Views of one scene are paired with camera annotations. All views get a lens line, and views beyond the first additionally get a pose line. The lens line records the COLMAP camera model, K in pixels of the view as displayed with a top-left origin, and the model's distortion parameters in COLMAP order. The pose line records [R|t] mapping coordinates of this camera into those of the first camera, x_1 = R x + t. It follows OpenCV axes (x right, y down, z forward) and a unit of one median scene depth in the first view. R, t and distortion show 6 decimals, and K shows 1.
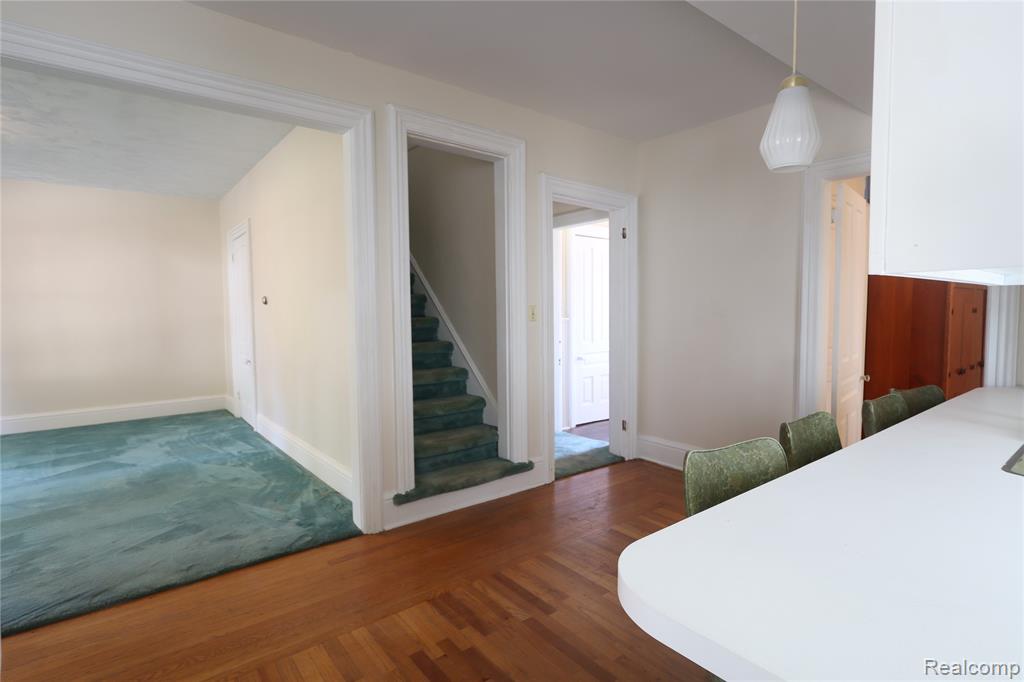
lens RADIAL K [[516.7, 0, 513.0], [0, 516.7, 346.6], [0, 0, 1]] dist [-0.001510, 0.000491]
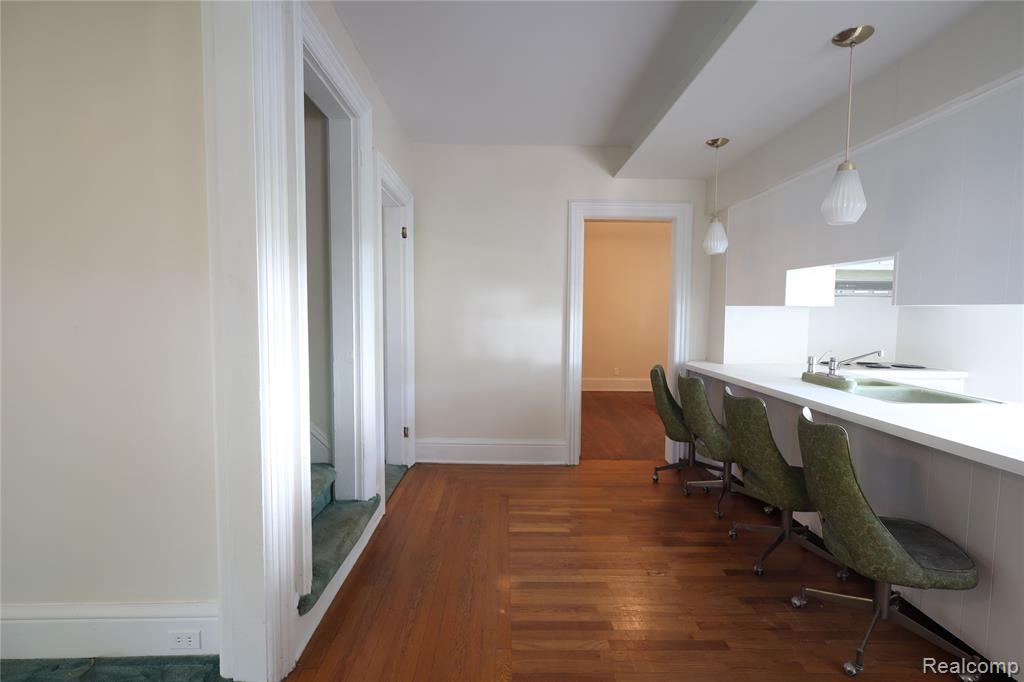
lens RADIAL K [[479.5, 0, 510.8], [0, 479.5, 341.5], [0, 0, 1]] dist [0.001083, 0.000013]
pose [[0.605196, -0.038457, 0.795147, -0.707320], [0.044811, 0.998894, 0.014205, -0.038892], [-0.794814, 0.027034, 0.606250, 0.565742]]
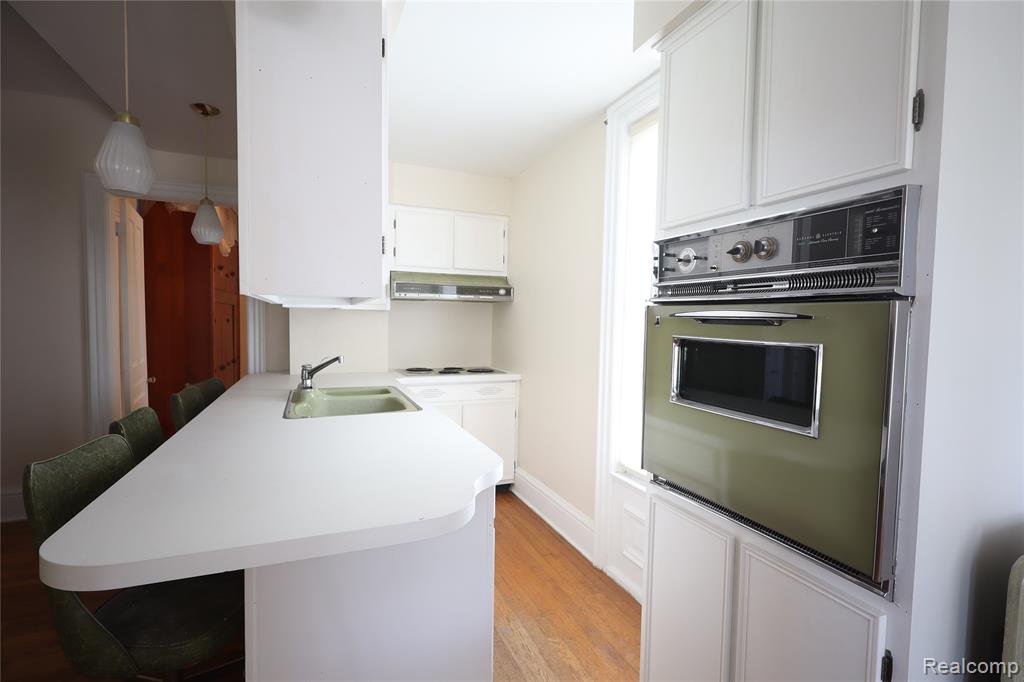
lens RADIAL K [[479.5, 0, 514.5], [0, 479.5, 341.9], [0, 0, 1]] dist [0.001083, 0.000013]
pose [[0.271833, -0.030822, 0.961851, -0.160465], [0.055656, 0.998318, 0.016261, 0.010178], [-0.960734, 0.049113, 0.273091, -0.060018]]
